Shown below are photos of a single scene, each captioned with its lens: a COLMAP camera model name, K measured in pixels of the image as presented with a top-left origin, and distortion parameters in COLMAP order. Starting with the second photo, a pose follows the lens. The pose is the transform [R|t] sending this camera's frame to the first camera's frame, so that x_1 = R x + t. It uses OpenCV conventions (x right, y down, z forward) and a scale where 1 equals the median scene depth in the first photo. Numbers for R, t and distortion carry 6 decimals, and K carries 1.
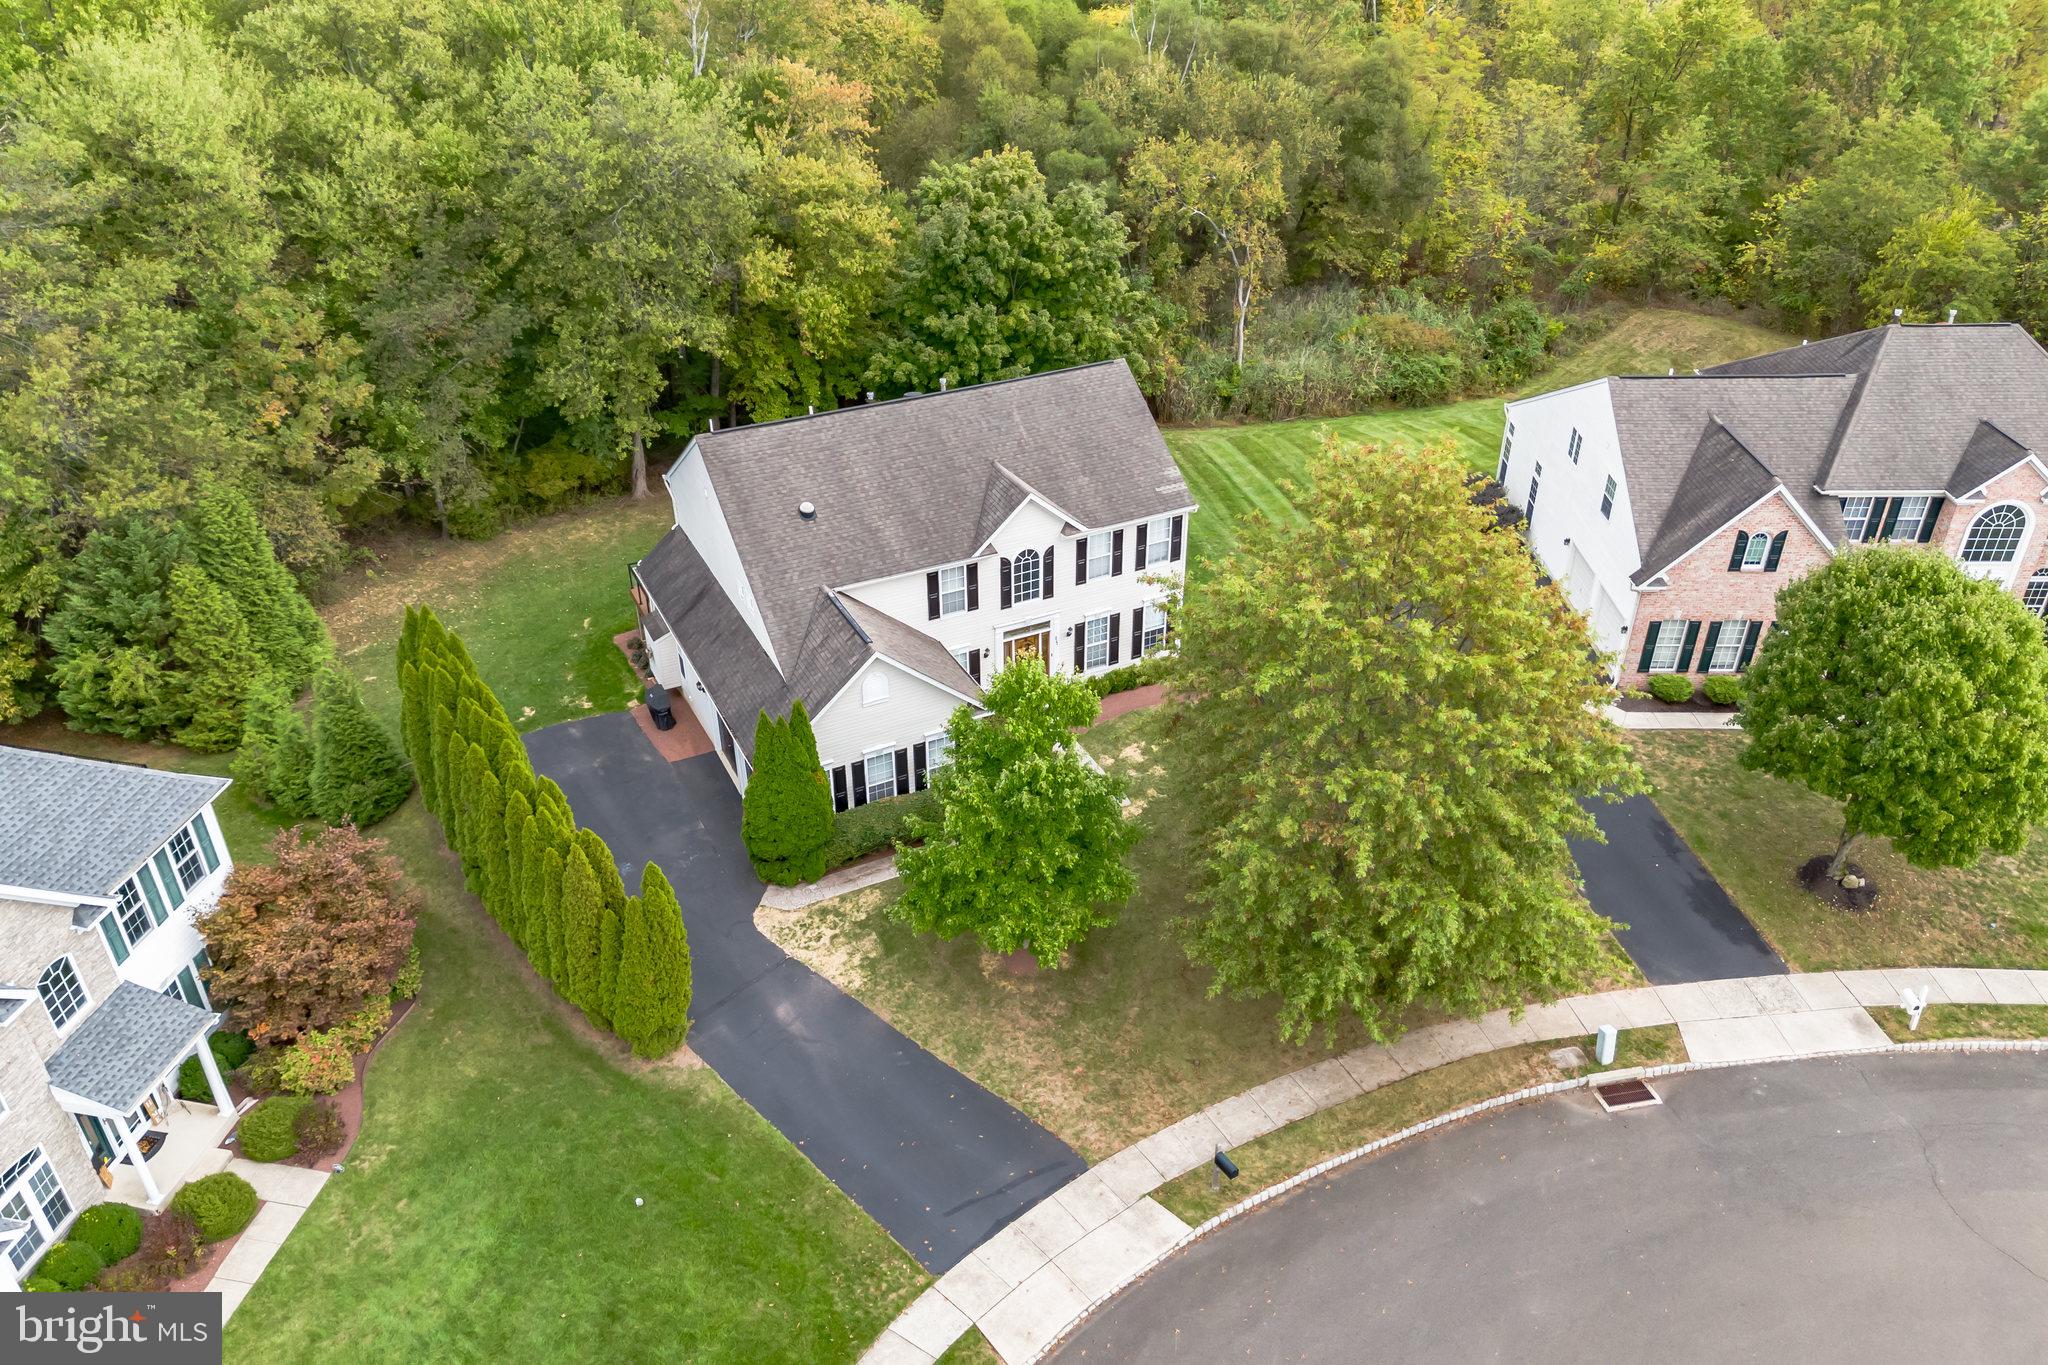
lens RADIAL K [[1508.0, 0, 1027.0], [0, 1508.0, 674.9], [0, 0, 1]] dist [0.065026, -0.058963]
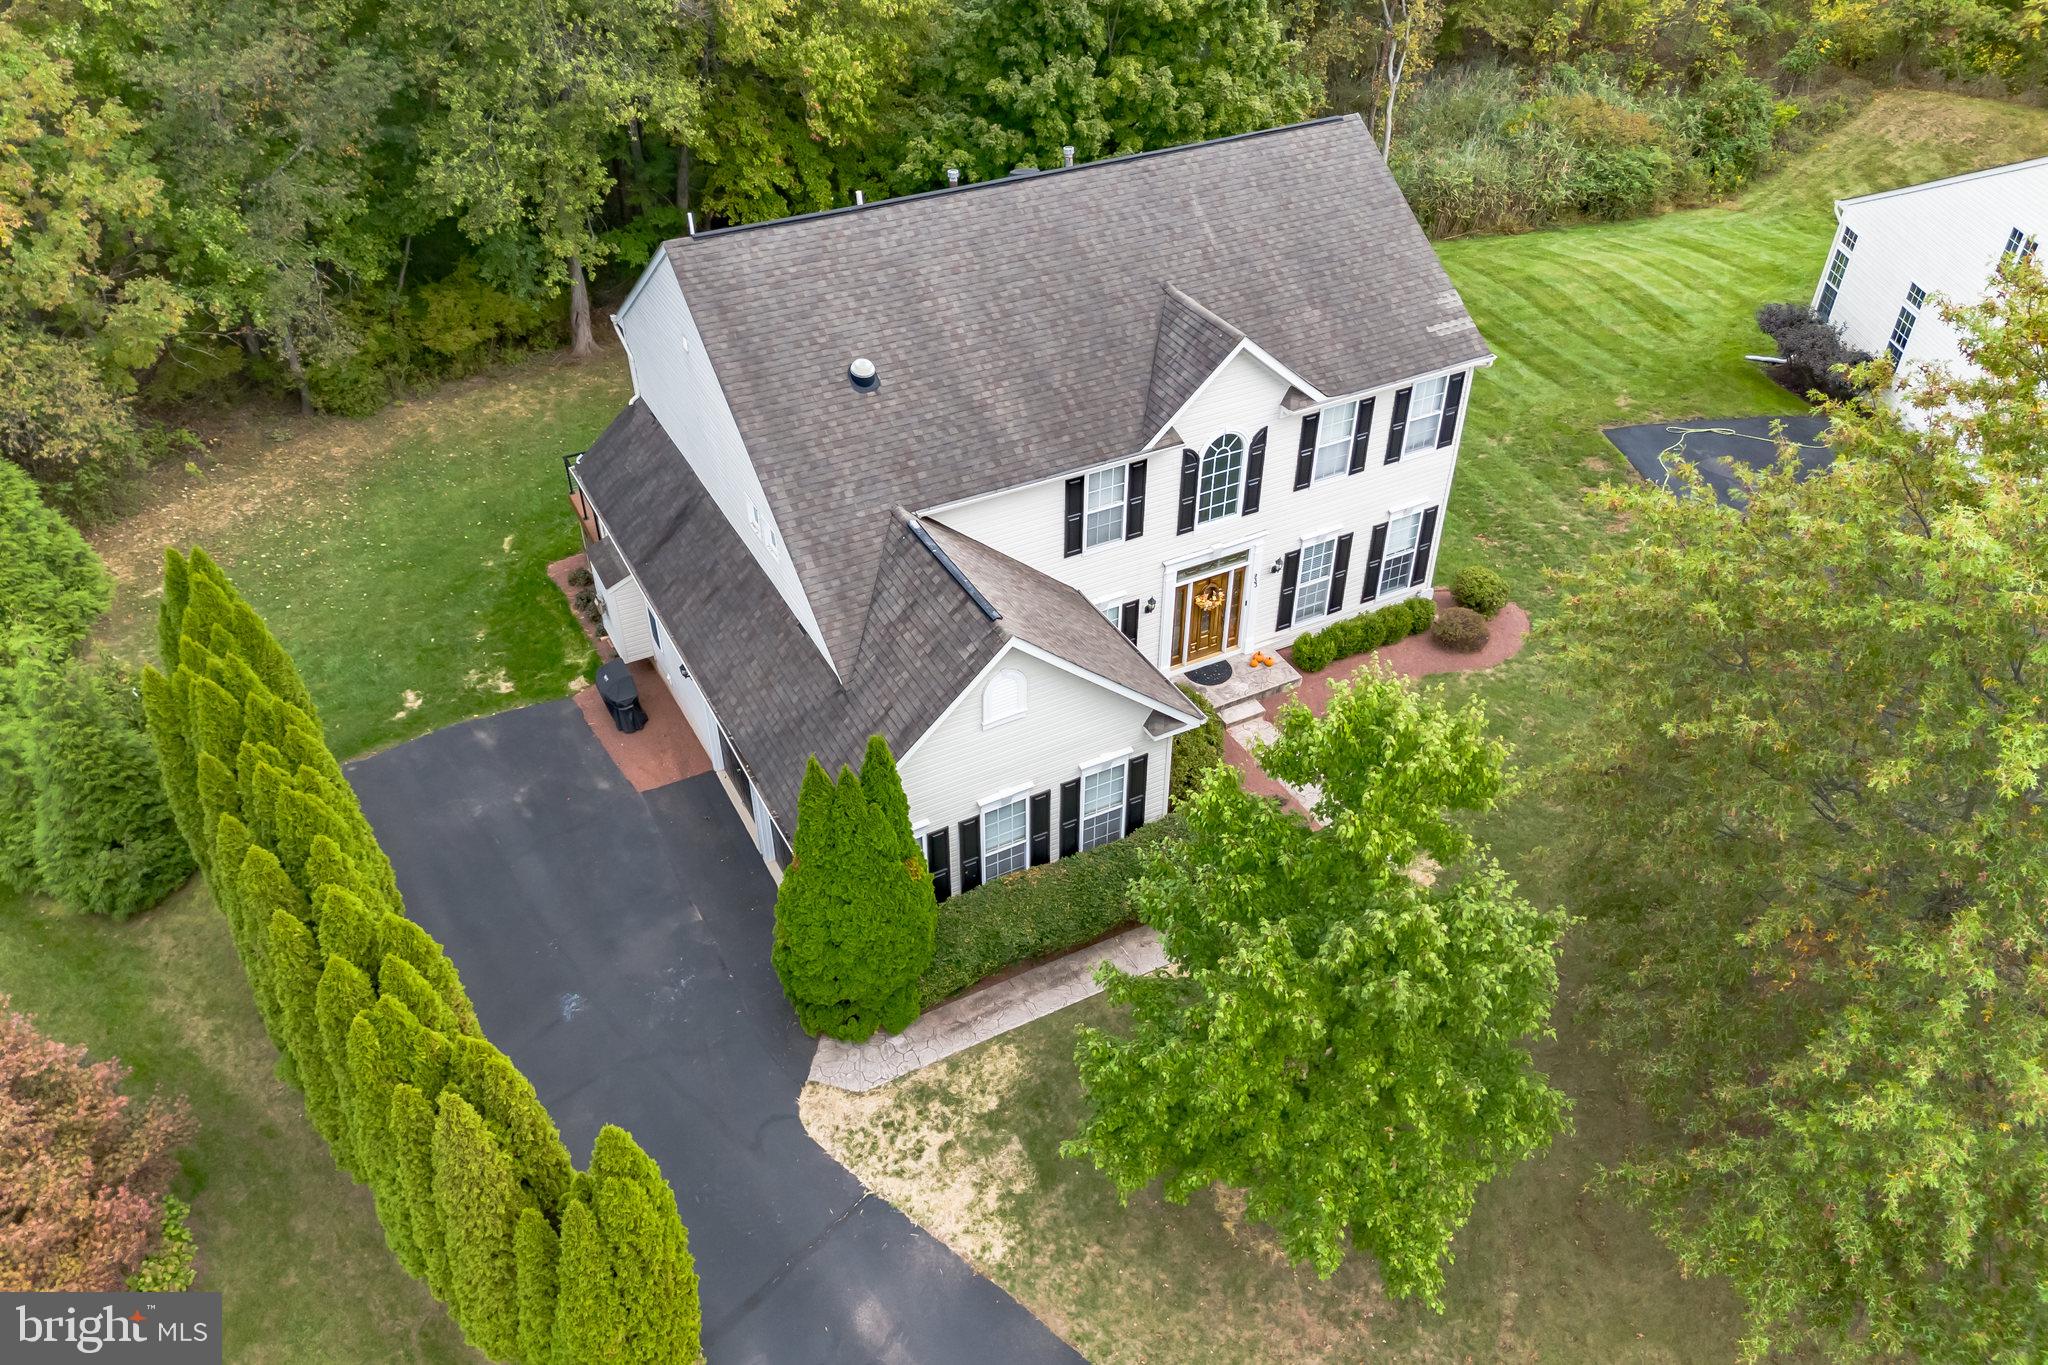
lens RADIAL K [[1505.6, 0, 1024.0], [0, 1505.6, 682.5], [0, 0, 1]] dist [0.041101, -0.026040]
pose [[0.999749, -0.013077, 0.018168, -0.088035], [0.011188, 0.994881, 0.100433, -0.044555], [-0.019389, -0.100204, 0.994778, 0.380588]]
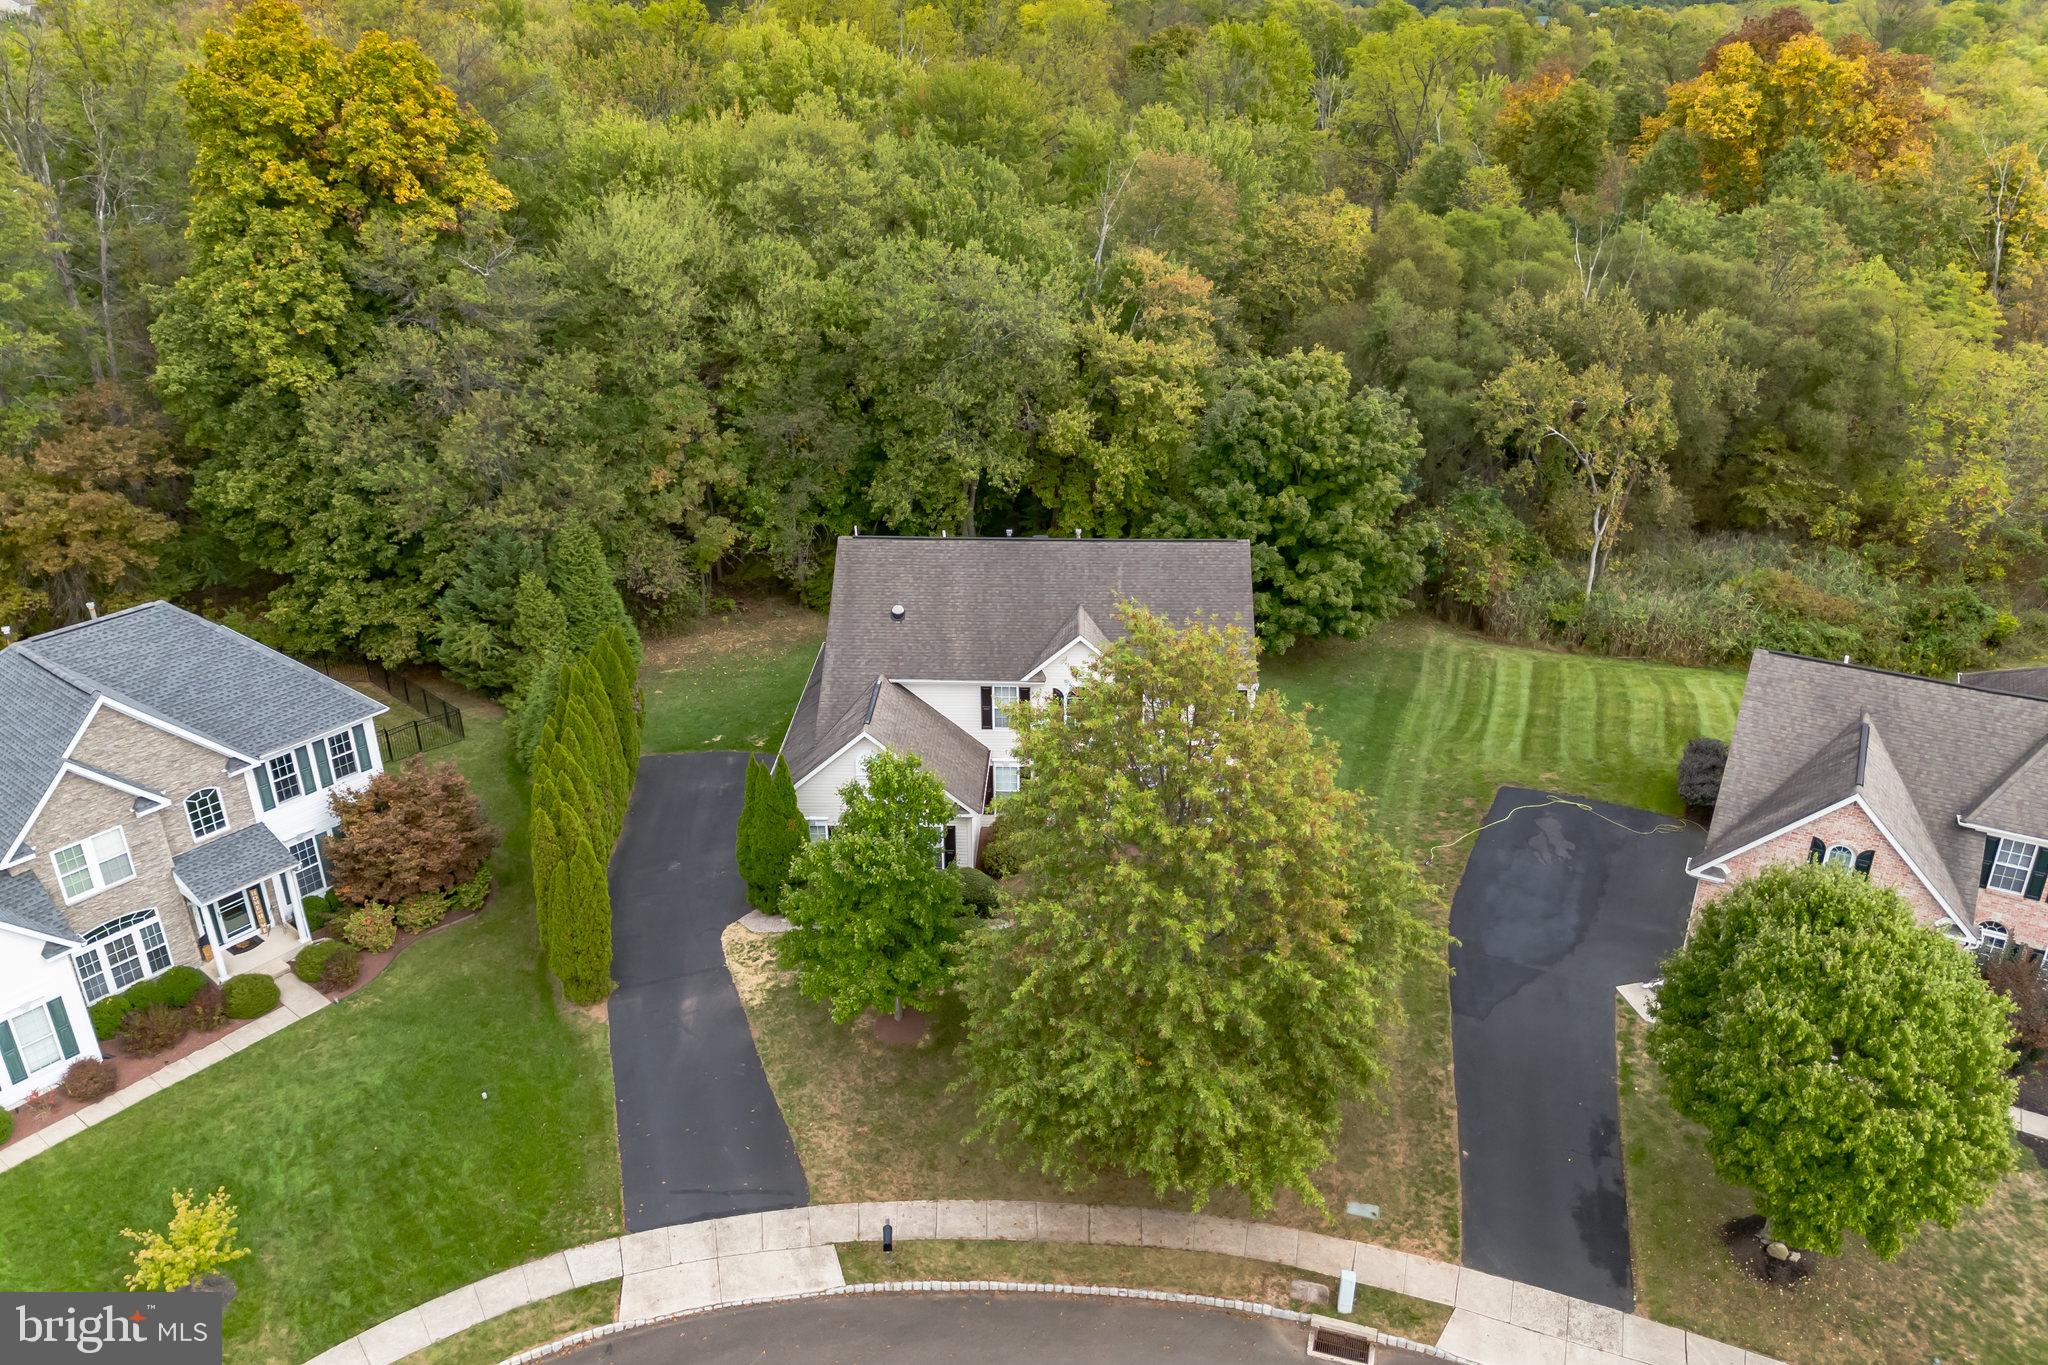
lens RADIAL K [[1508.0, 0, 1027.0], [0, 1508.0, 674.9], [0, 0, 1]] dist [0.065026, -0.058963]
pose [[0.878081, 0.203309, -0.433173, 0.416940], [-0.251443, 0.966240, -0.056194, -0.020061], [0.407124, 0.158261, 0.899557, 0.001362]]
